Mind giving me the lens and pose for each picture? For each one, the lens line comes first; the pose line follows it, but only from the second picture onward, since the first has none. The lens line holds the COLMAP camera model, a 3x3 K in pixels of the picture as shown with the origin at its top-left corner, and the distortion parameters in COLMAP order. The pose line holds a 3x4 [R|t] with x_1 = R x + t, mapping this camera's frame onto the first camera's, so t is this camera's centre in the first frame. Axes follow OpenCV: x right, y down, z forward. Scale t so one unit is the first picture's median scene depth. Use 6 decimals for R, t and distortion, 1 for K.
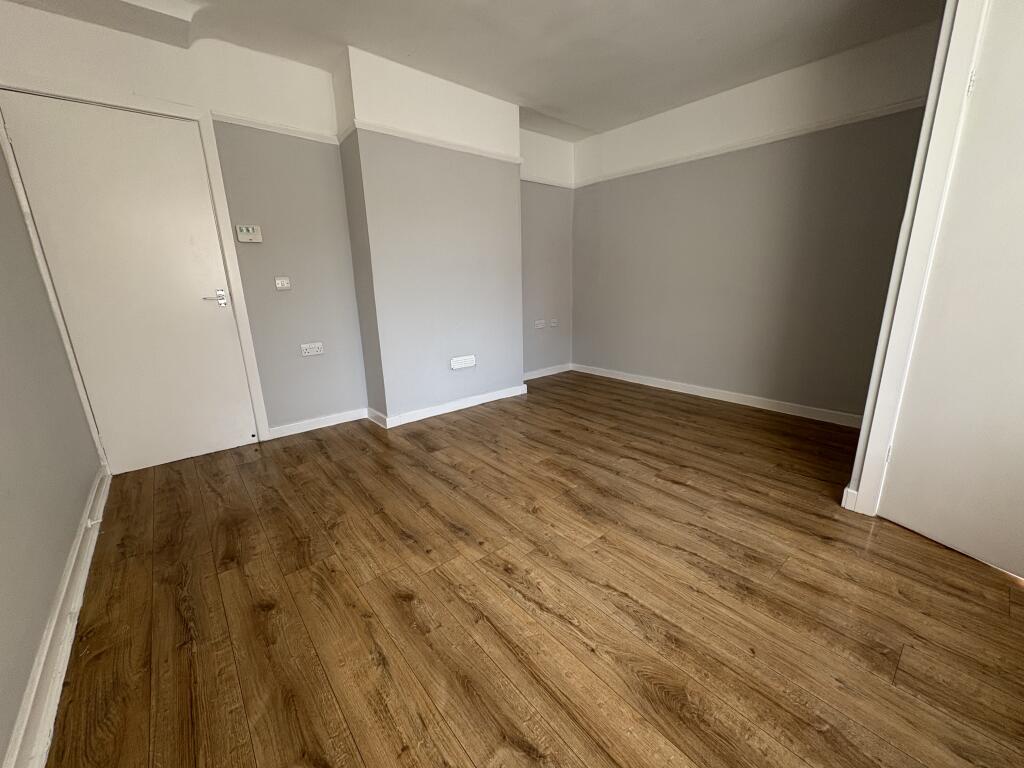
lens RADIAL K [[412.2, 0, 508.5], [0, 412.2, 384.8], [0, 0, 1]] dist [-0.010284, -0.000286]
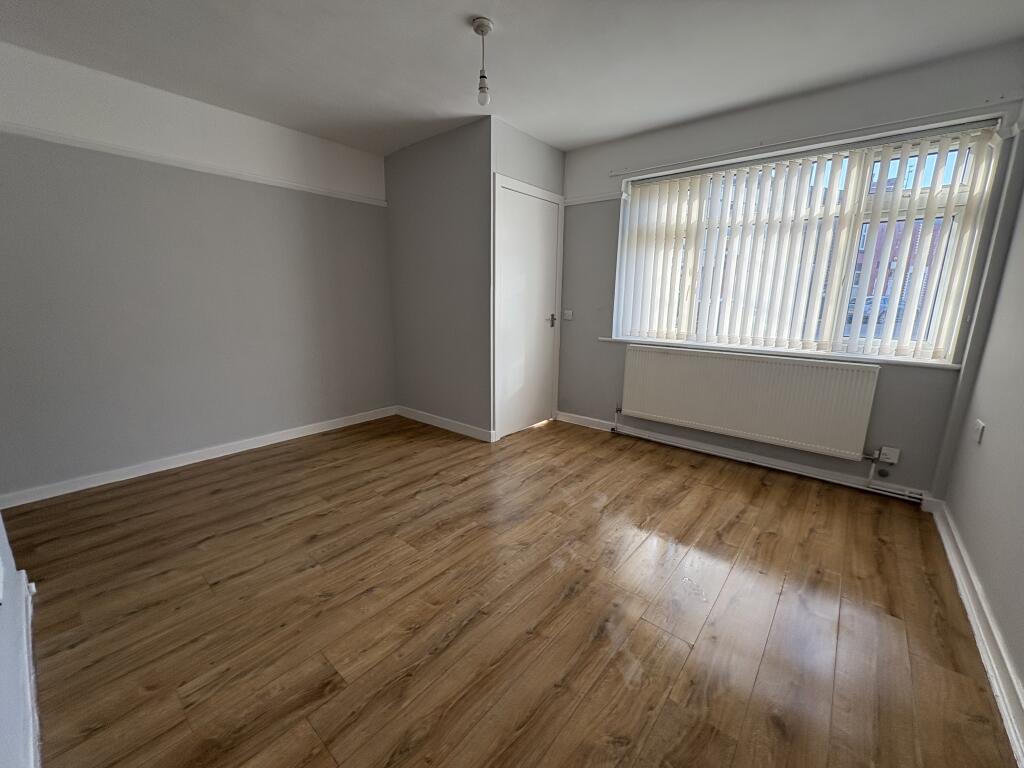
lens RADIAL K [[412.2, 0, 501.6], [0, 412.2, 385.2], [0, 0, 1]] dist [-0.010284, -0.000286]
pose [[-0.170741, -0.186336, 0.967536, -0.667426], [0.243135, 0.943623, 0.224637, -0.250473], [-0.954847, 0.273597, -0.115810, 0.826146]]
